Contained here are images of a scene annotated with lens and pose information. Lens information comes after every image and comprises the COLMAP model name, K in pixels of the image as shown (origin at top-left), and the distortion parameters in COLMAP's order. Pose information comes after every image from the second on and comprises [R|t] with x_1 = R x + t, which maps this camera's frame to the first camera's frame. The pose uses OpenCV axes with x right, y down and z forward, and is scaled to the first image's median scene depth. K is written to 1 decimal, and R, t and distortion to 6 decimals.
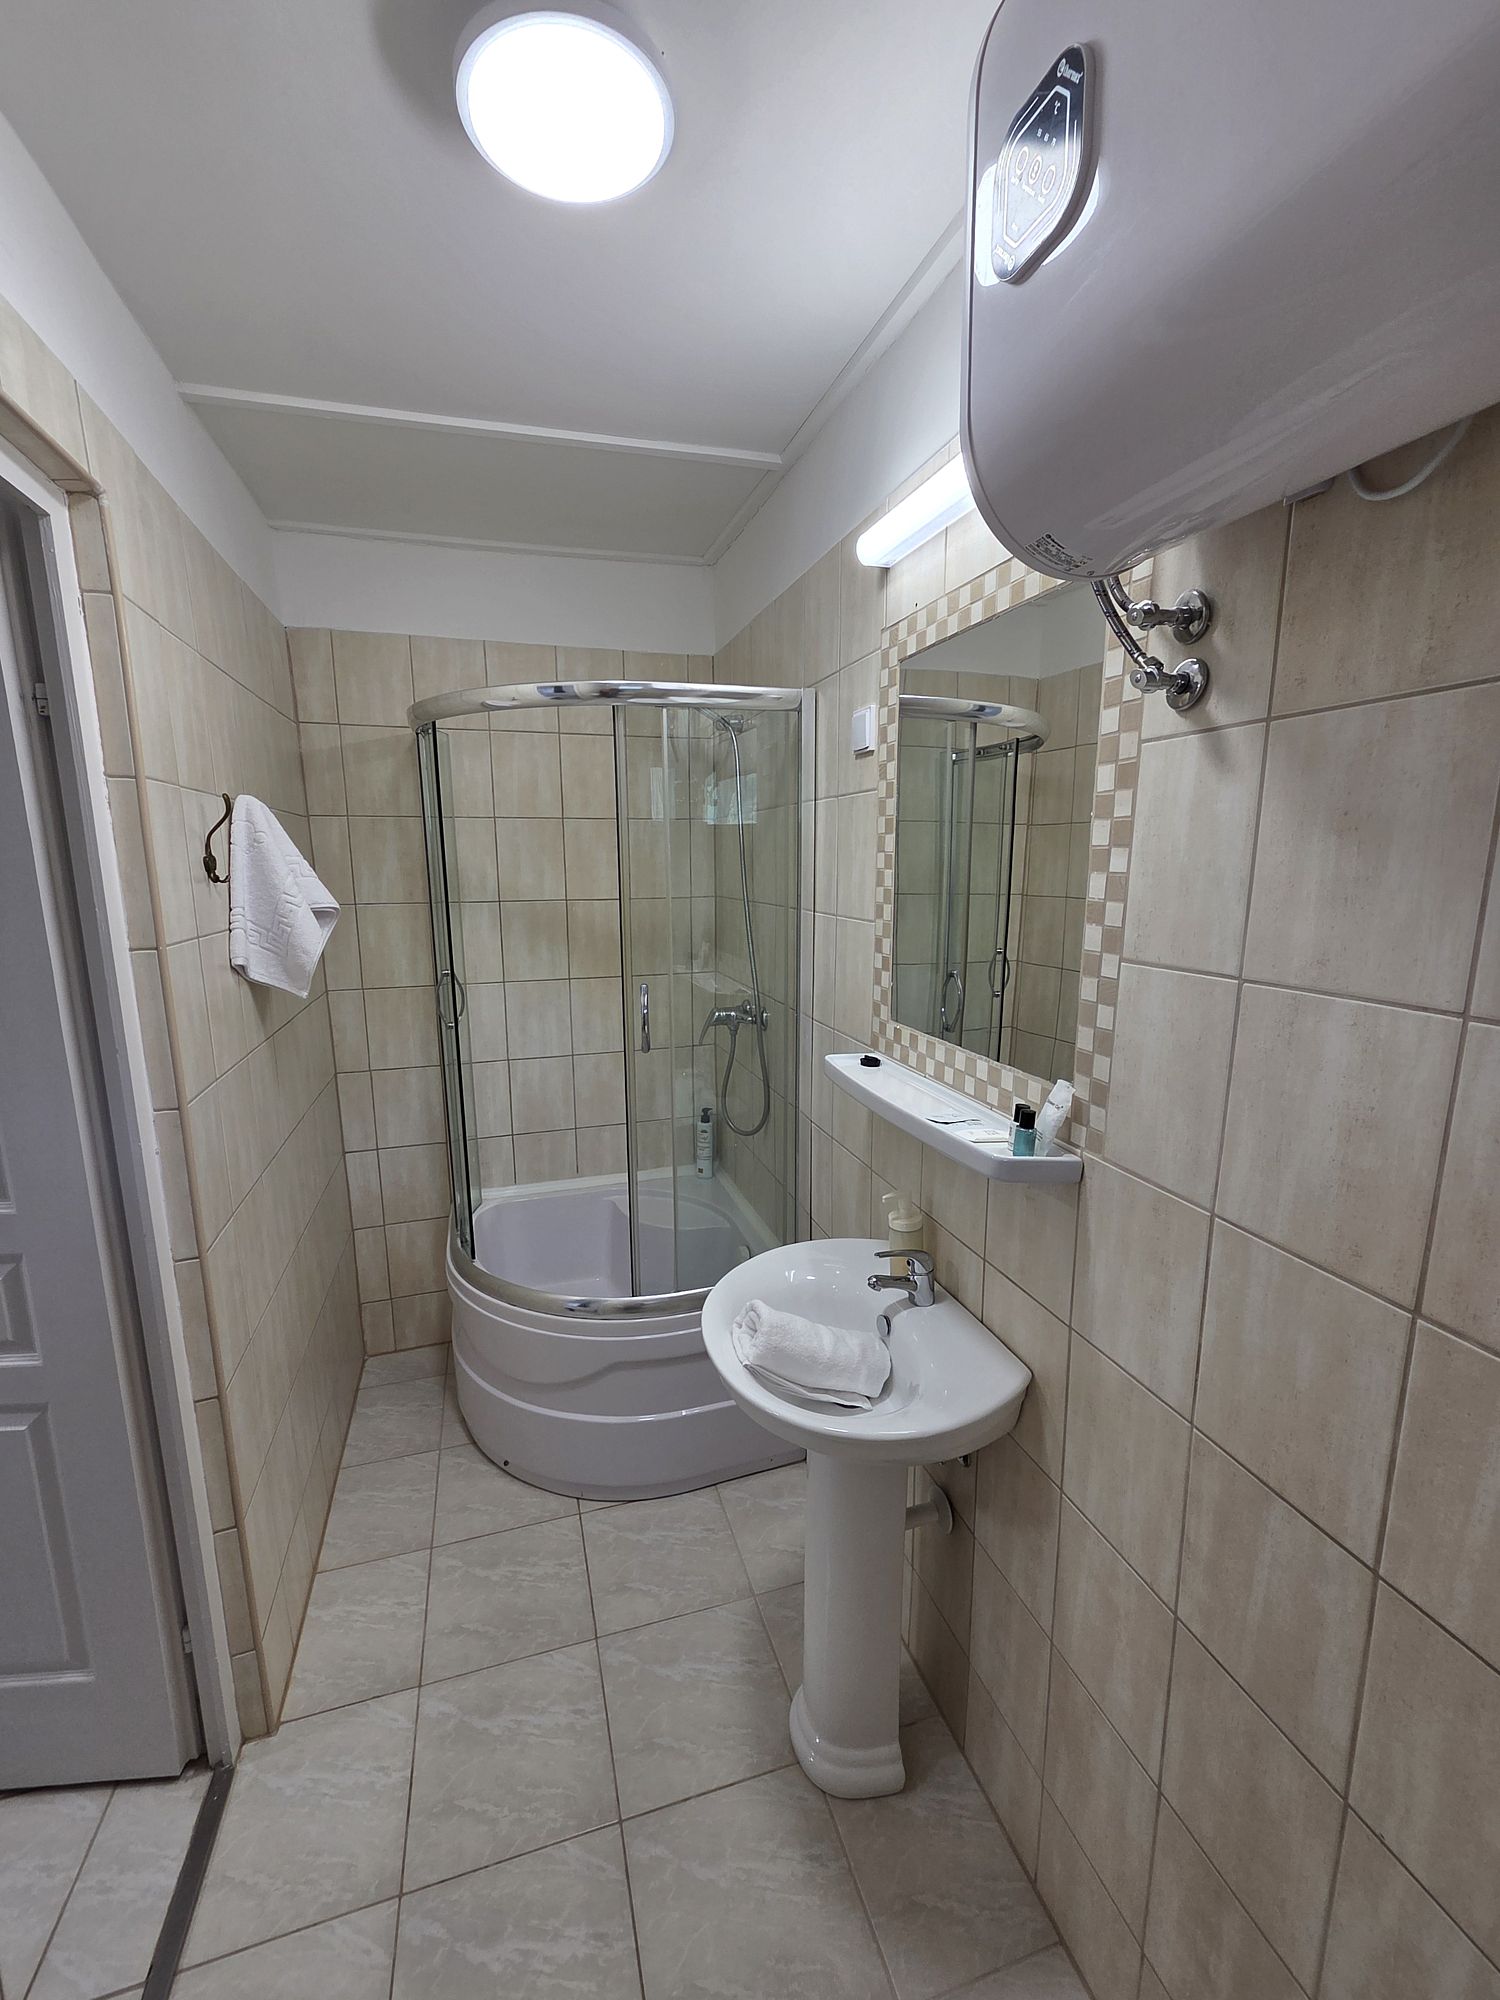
lens RADIAL K [[816.4, 0, 740.3], [0, 816.4, 992.9], [0, 0, 1]] dist [0.002081, 0.000294]
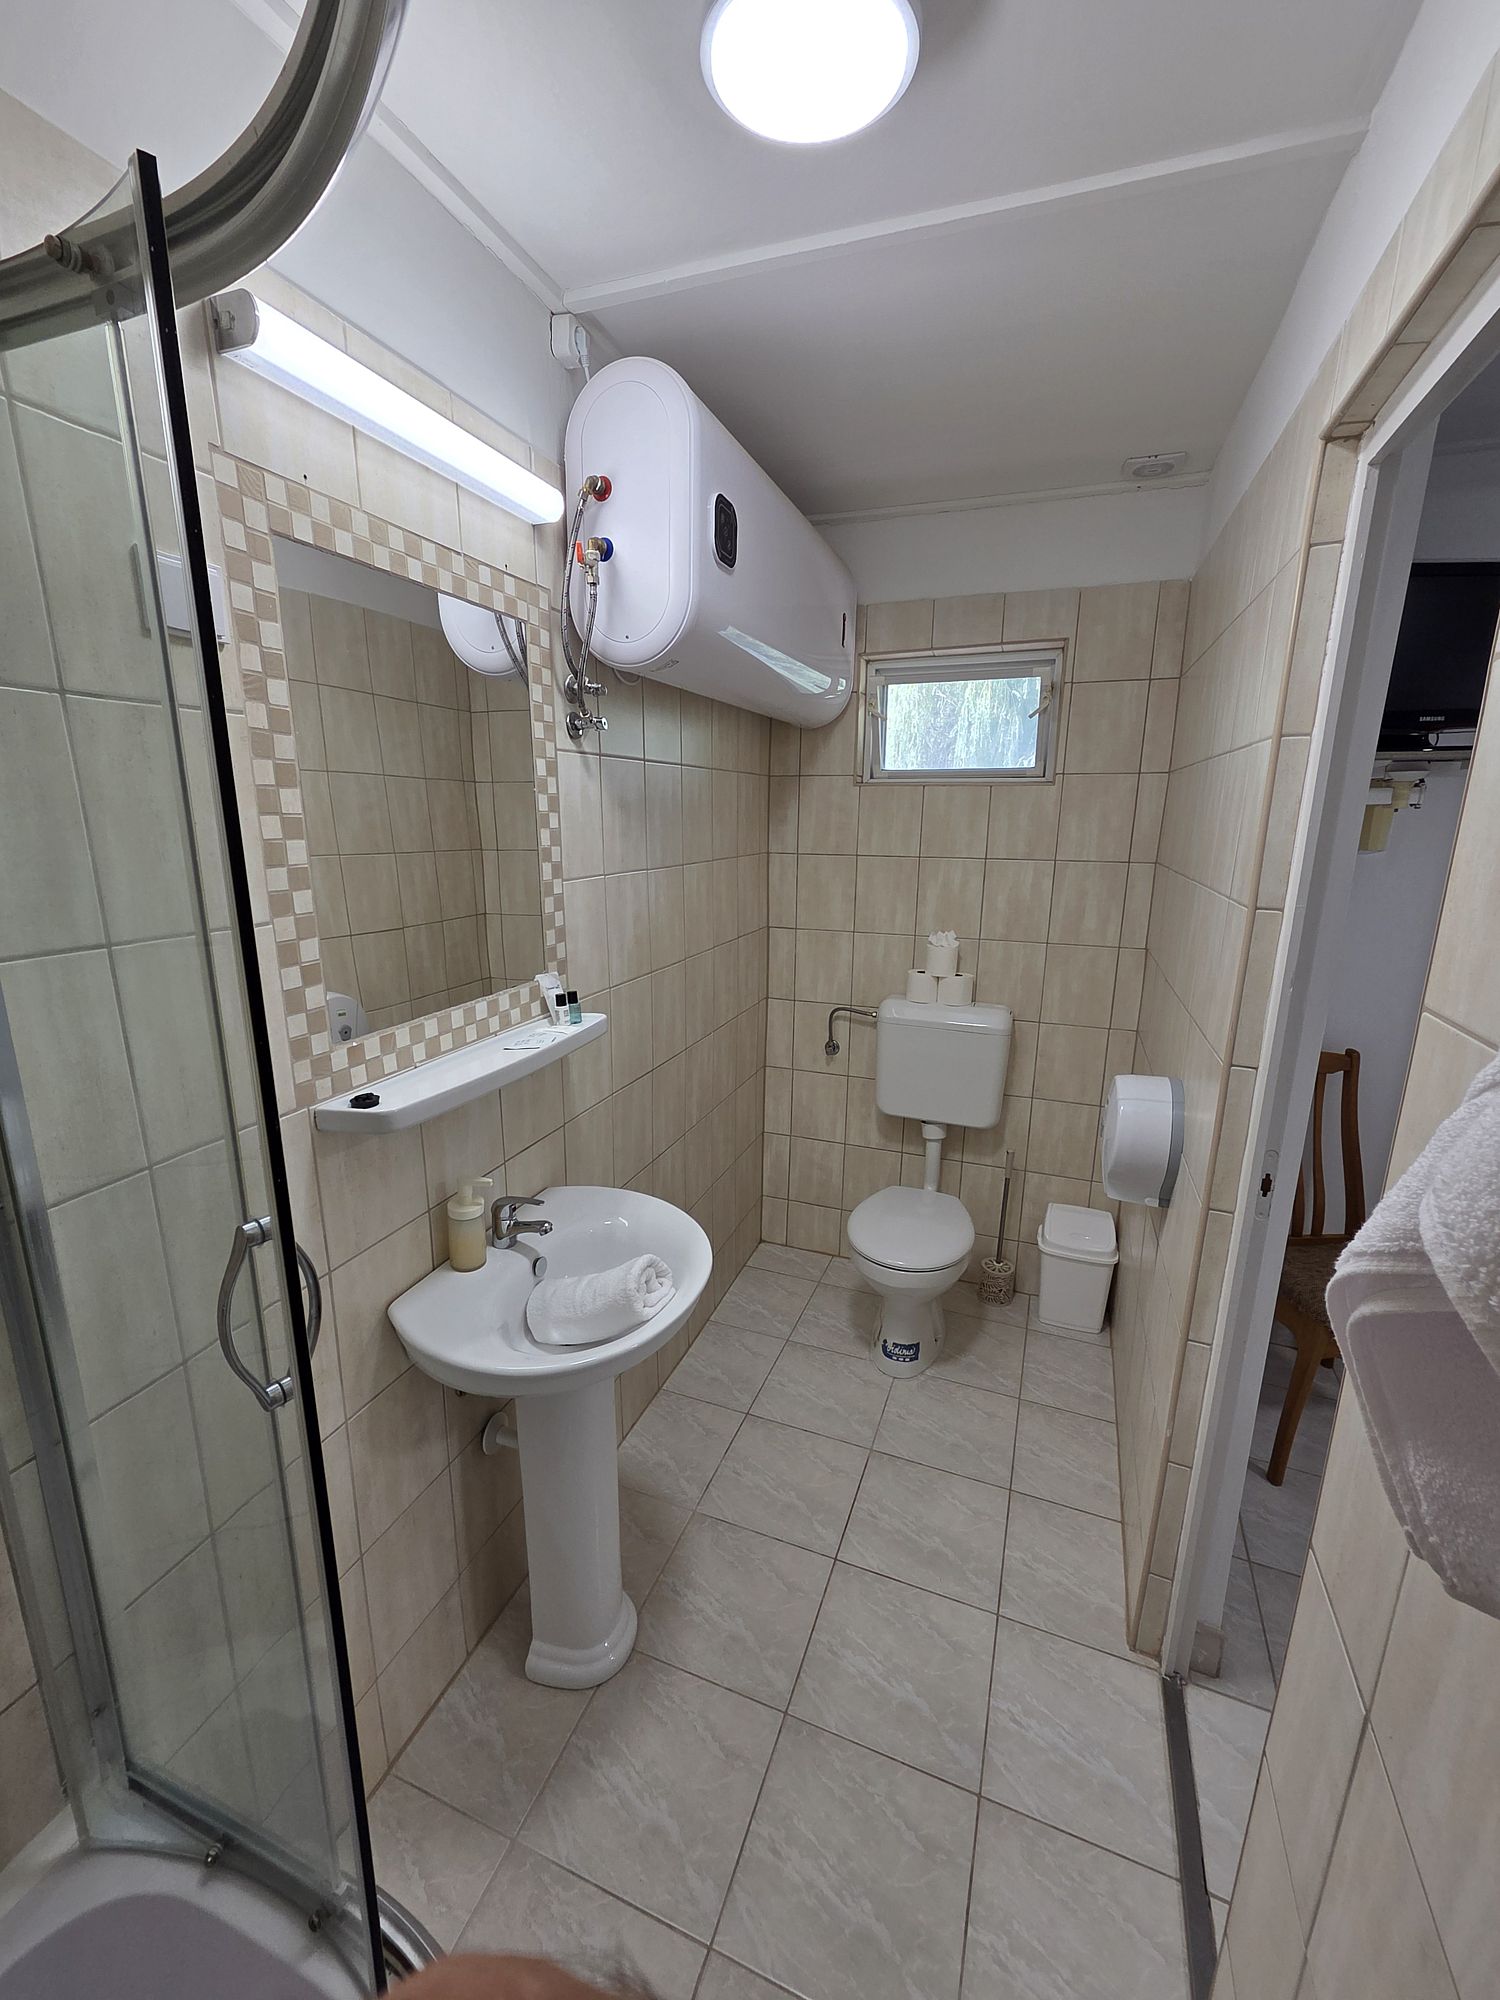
lens RADIAL K [[816.4, 0, 743.6], [0, 816.4, 1007.3], [0, 0, 1]] dist [0.002081, 0.000294]
pose [[-0.781918, -0.163760, 0.601488, -0.832666], [0.087538, 0.926474, 0.366037, -0.363425], [-0.617205, 0.338864, -0.710091, 1.956033]]
